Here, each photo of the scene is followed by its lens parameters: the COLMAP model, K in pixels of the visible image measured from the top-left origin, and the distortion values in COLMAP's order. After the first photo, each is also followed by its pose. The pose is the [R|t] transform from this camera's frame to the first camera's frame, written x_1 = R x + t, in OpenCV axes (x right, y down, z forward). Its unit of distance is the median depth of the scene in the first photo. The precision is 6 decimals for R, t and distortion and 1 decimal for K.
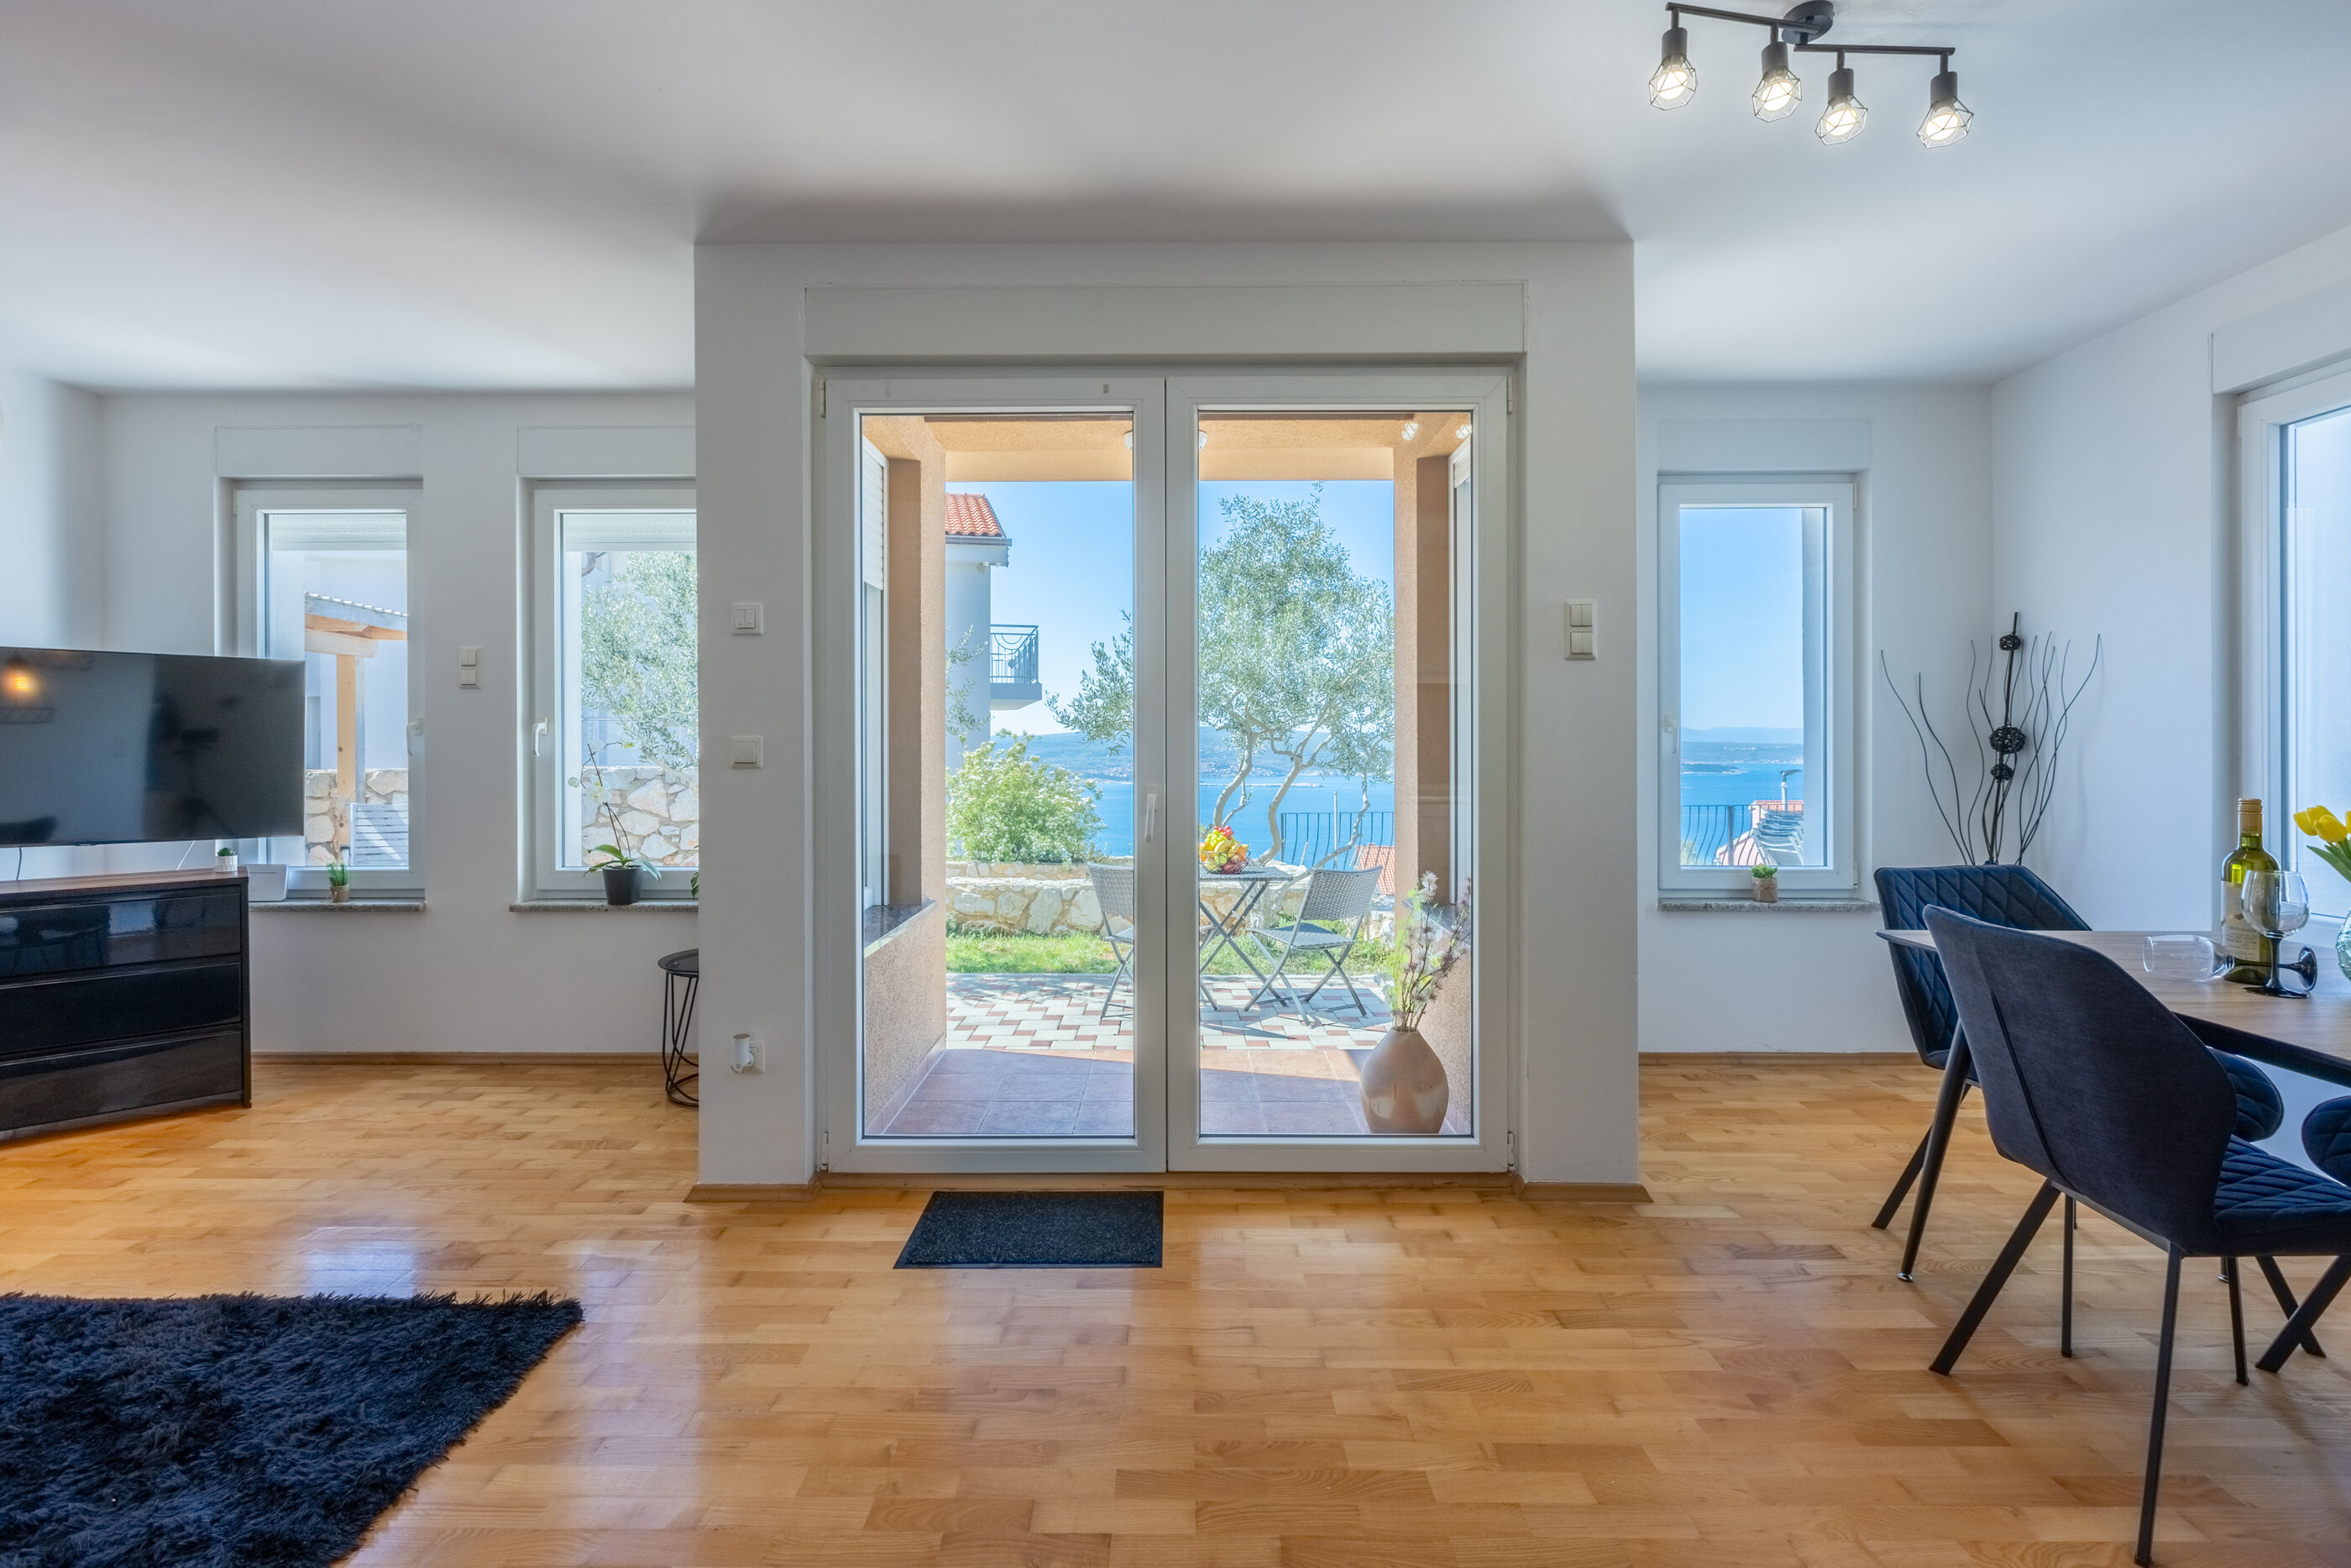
lens RADIAL K [[1077.9, 0, 1170.9], [0, 1077.9, 745.2], [0, 0, 1]] dist [0.006632, -0.001456]
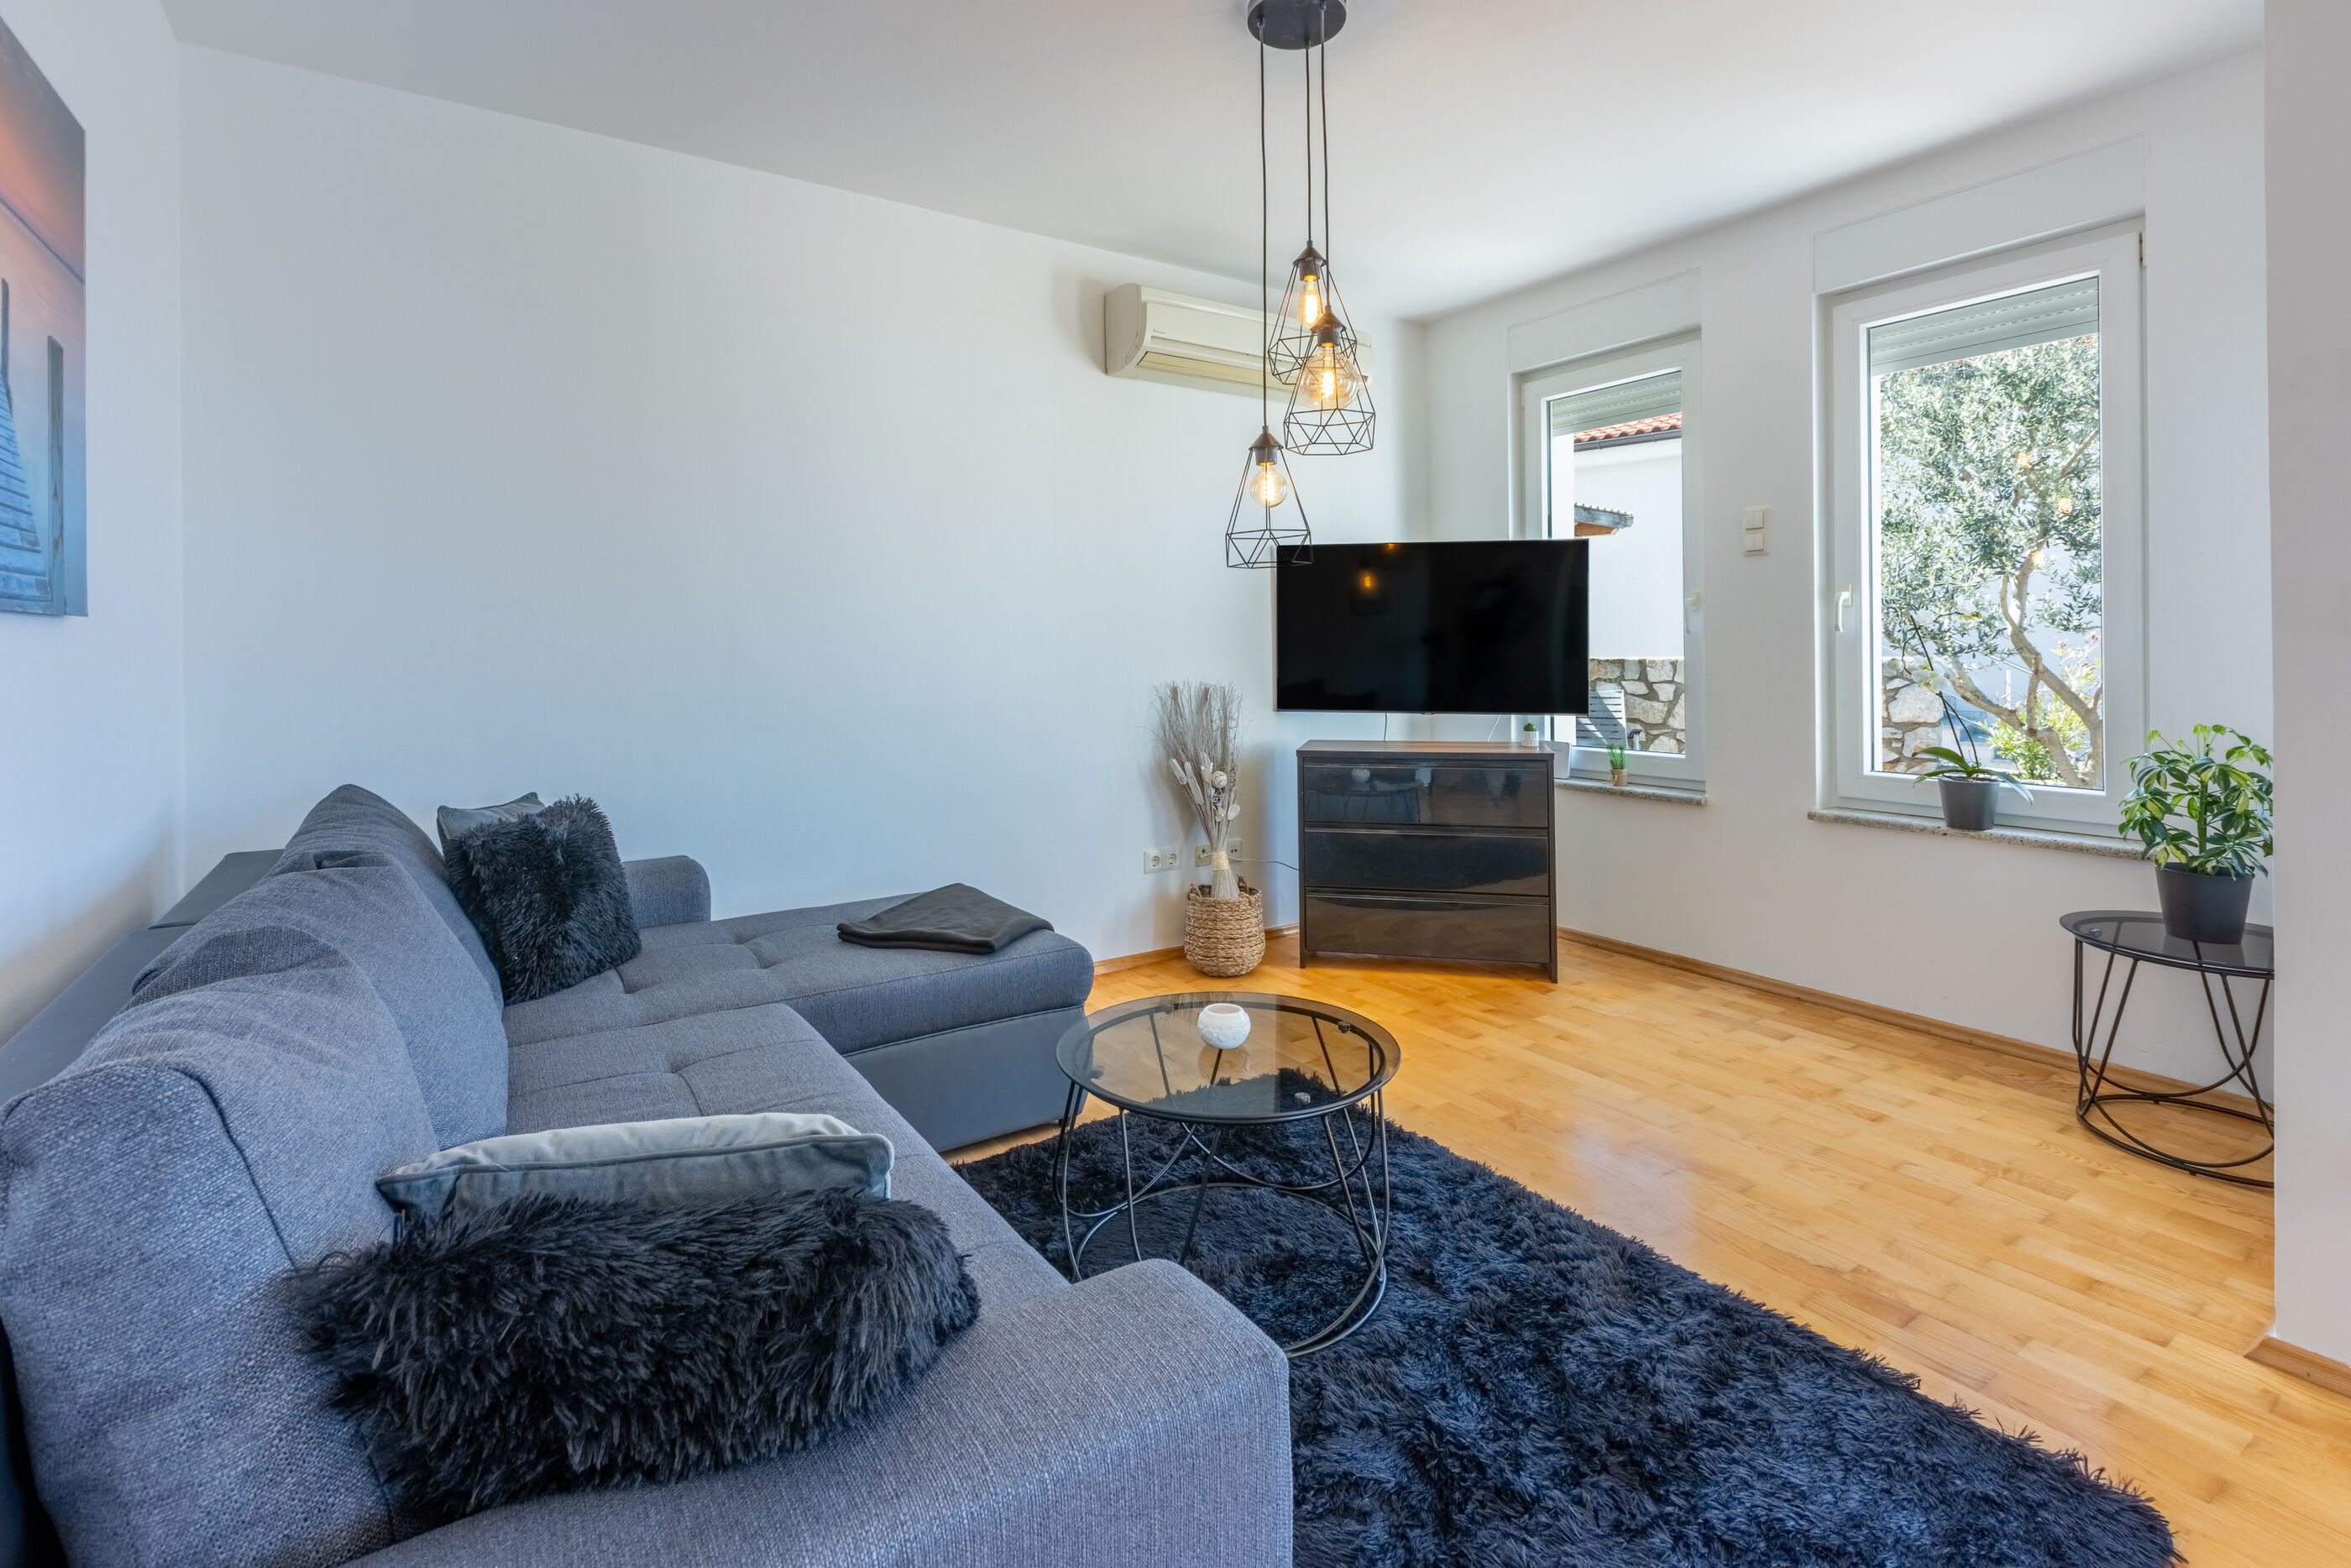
lens RADIAL K [[1066.7, 0, 1150.8], [0, 1066.7, 647.3], [0, 0, 1]] dist [0.002427, 0.000500]
pose [[0.559605, -0.004195, -0.828749, -0.222420], [0.006959, 0.999976, -0.000363, 0.019224], [0.828730, -0.005564, 0.559620, 0.125474]]
